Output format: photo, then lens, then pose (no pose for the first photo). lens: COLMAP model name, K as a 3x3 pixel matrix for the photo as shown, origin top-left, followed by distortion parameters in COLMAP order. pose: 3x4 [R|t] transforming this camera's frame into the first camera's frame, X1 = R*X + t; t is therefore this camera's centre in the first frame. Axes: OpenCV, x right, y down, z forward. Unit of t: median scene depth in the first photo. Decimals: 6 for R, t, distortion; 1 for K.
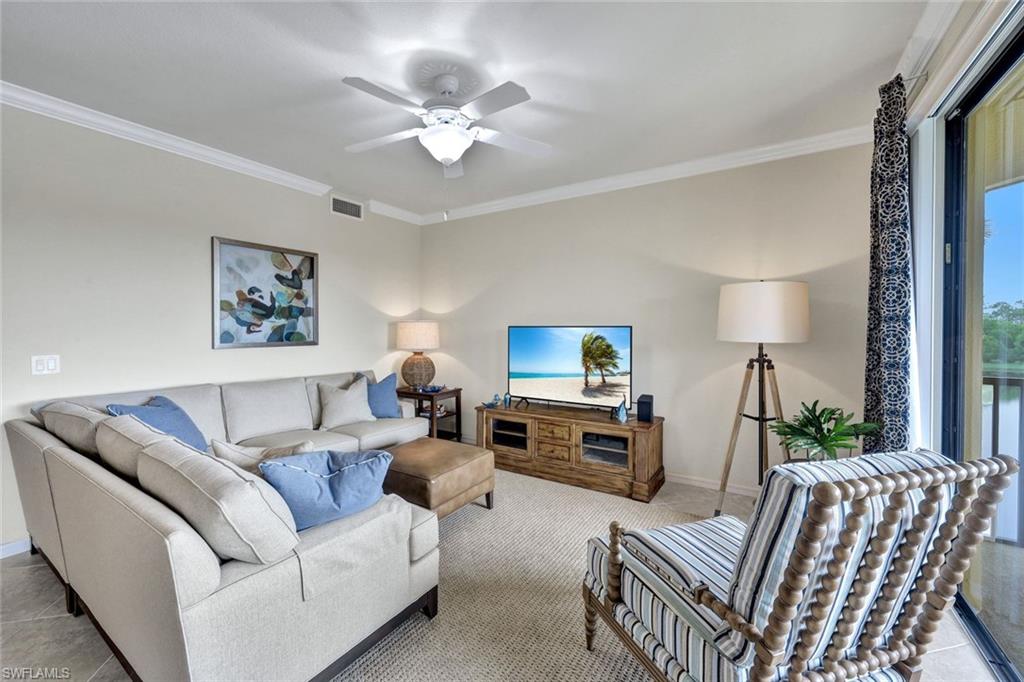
lens RADIAL K [[417.0, 0, 509.4], [0, 417.0, 331.0], [0, 0, 1]] dist [-0.000019, 0.000248]
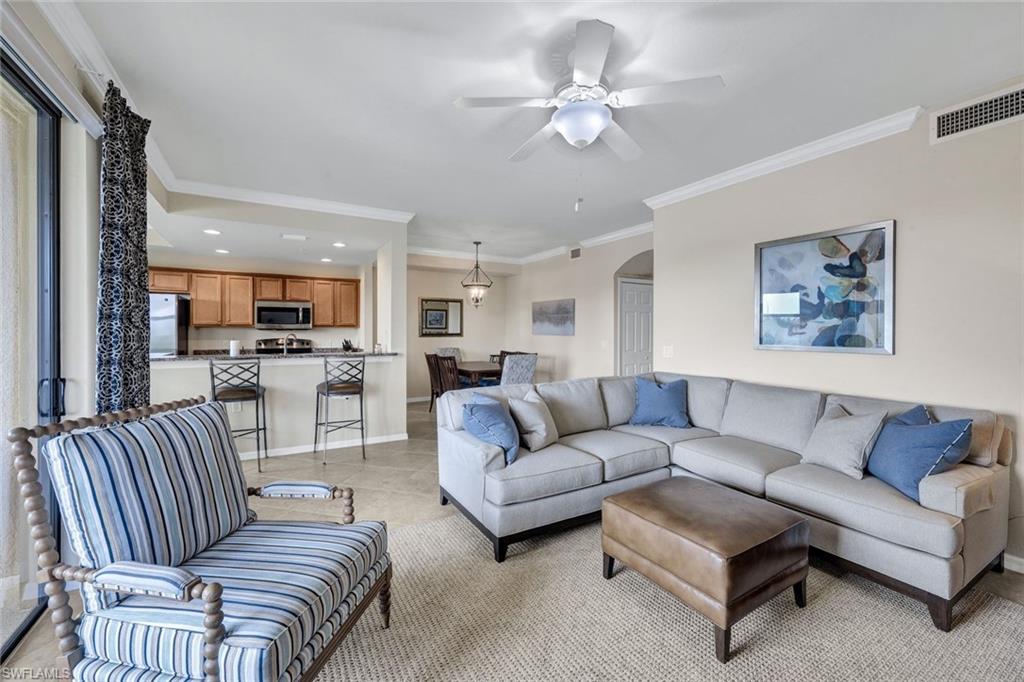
lens RADIAL K [[415.9, 0, 505.7], [0, 415.9, 334.6], [0, 0, 1]] dist [-0.000592, -0.000118]
pose [[-0.449012, 0.005983, -0.893506, 0.457918], [-0.007741, 0.999914, 0.010586, -0.001148], [0.893492, 0.011670, -0.448927, 0.790770]]
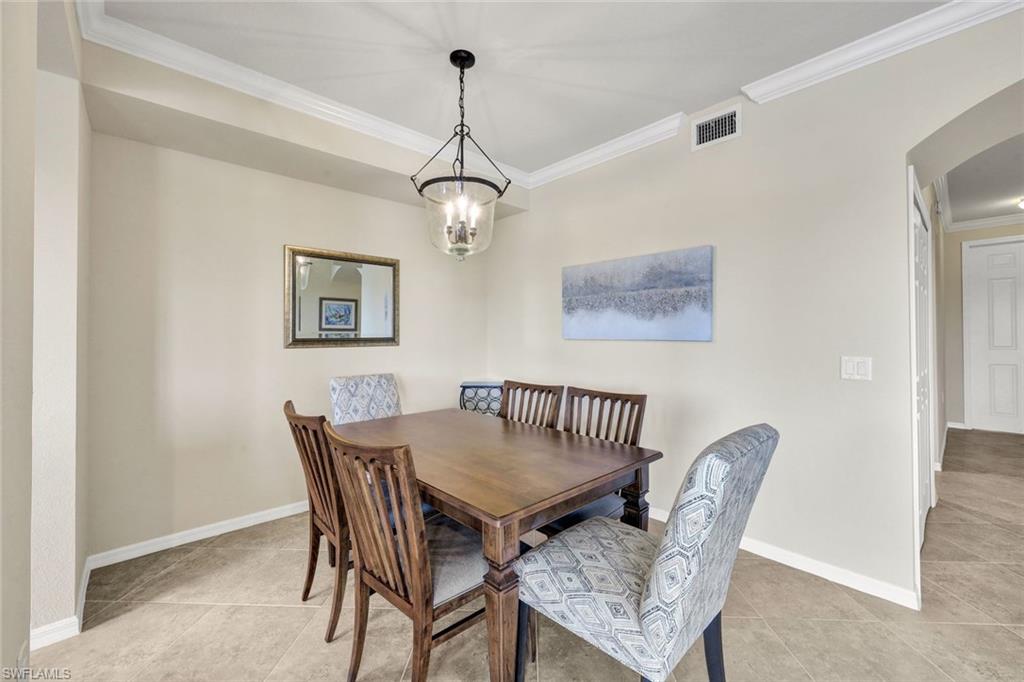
lens RADIAL K [[417.0, 0, 509.4], [0, 417.0, 331.0], [0, 0, 1]] dist [-0.000019, 0.000248]
pose [[-0.248372, -0.009959, -0.968613, -0.520460], [-0.004739, 0.999948, -0.009066, 0.009158], [0.968653, 0.002339, -0.248407, 0.099536]]
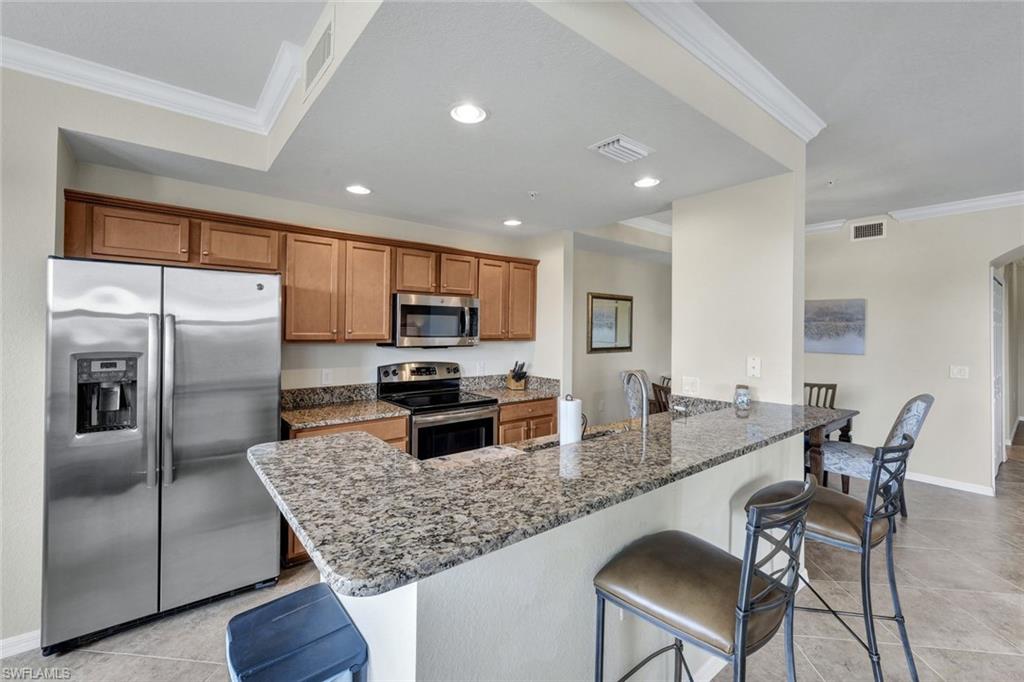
lens RADIAL K [[428.2, 0, 509.5], [0, 428.2, 327.4], [0, 0, 1]] dist [0.007202, 0.000394]
pose [[-0.311632, -0.008701, -0.950163, 0.199928], [-0.015071, 0.999878, -0.004213, -0.038343], [0.950083, 0.013007, -0.311725, -0.321574]]
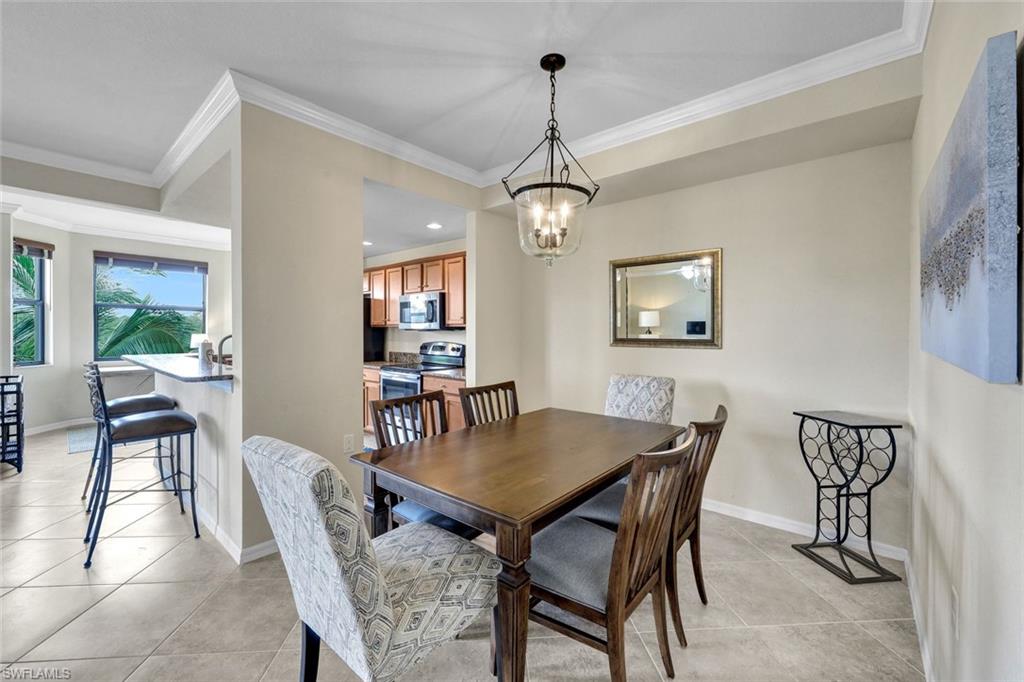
lens RADIAL K [[415.9, 0, 505.7], [0, 415.9, 334.6], [0, 0, 1]] dist [-0.000592, -0.000118]
pose [[-0.990328, -0.005219, 0.138647, -1.077916], [-0.002814, 0.999842, 0.017537, -0.006431], [-0.138717, 0.016977, -0.990187, 0.476760]]
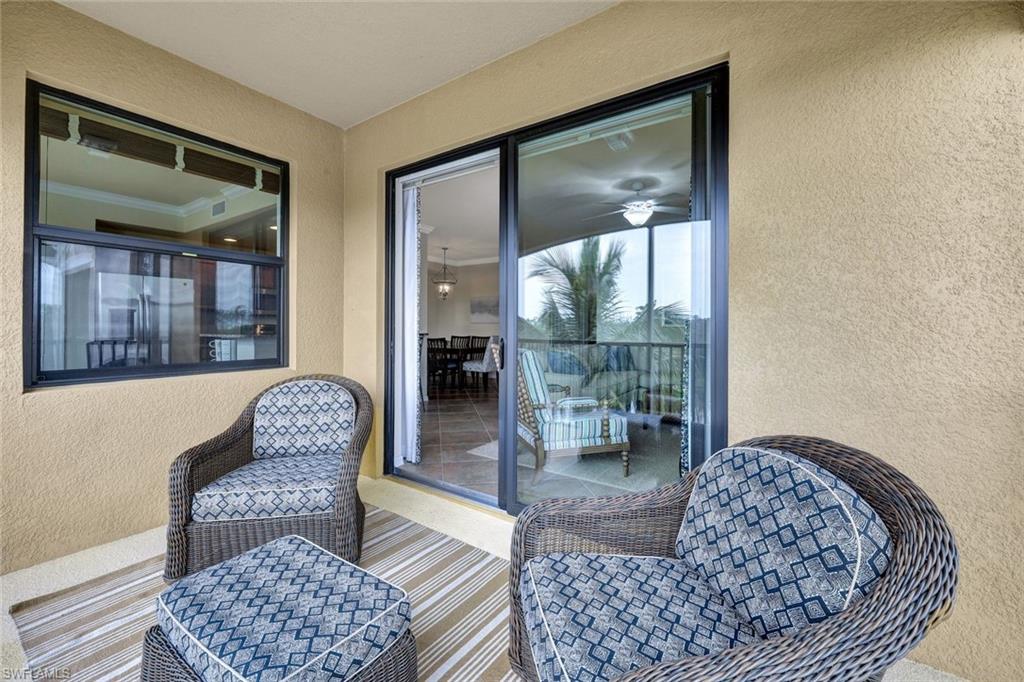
lens RADIAL K [[417.0, 0, 509.4], [0, 417.0, 331.0], [0, 0, 1]] dist [-0.000019, 0.000248]
pose [[-0.028519, 0.001578, -0.999592, 1.117871], [-0.007611, 0.999969, 0.001795, 0.058960], [0.999564, 0.007659, -0.028506, 0.298524]]
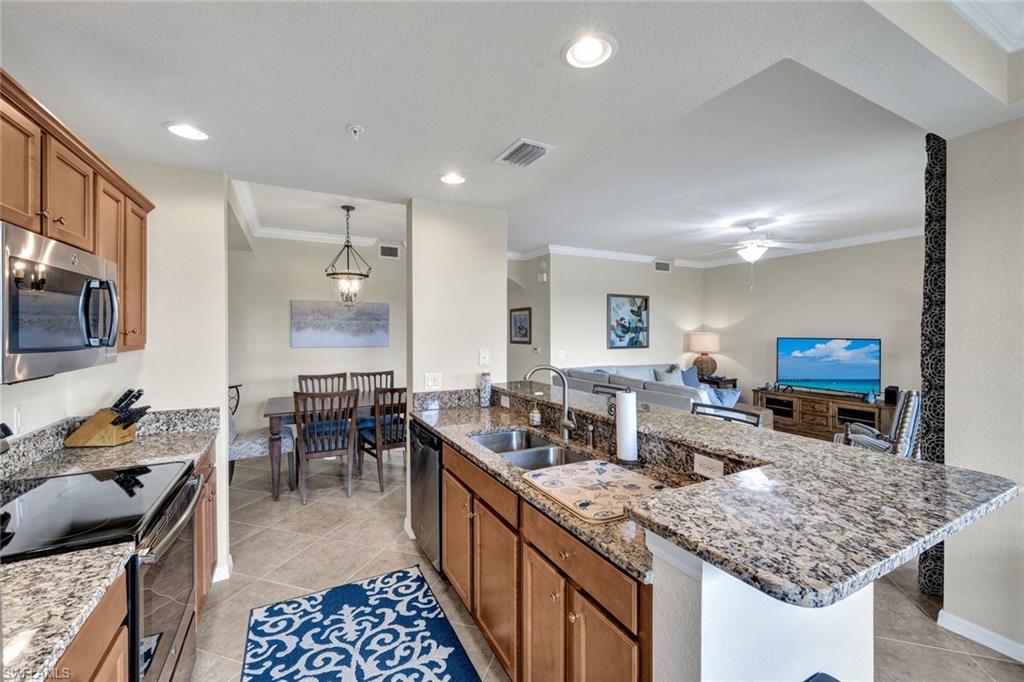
lens RADIAL K [[417.0, 0, 509.4], [0, 417.0, 331.0], [0, 0, 1]] dist [-0.000019, 0.000248]
pose [[0.872217, -0.000885, -0.489118, -0.120107], [-0.000580, 0.999996, -0.002844, -0.034231], [0.489119, 0.002764, 0.872213, -0.872624]]
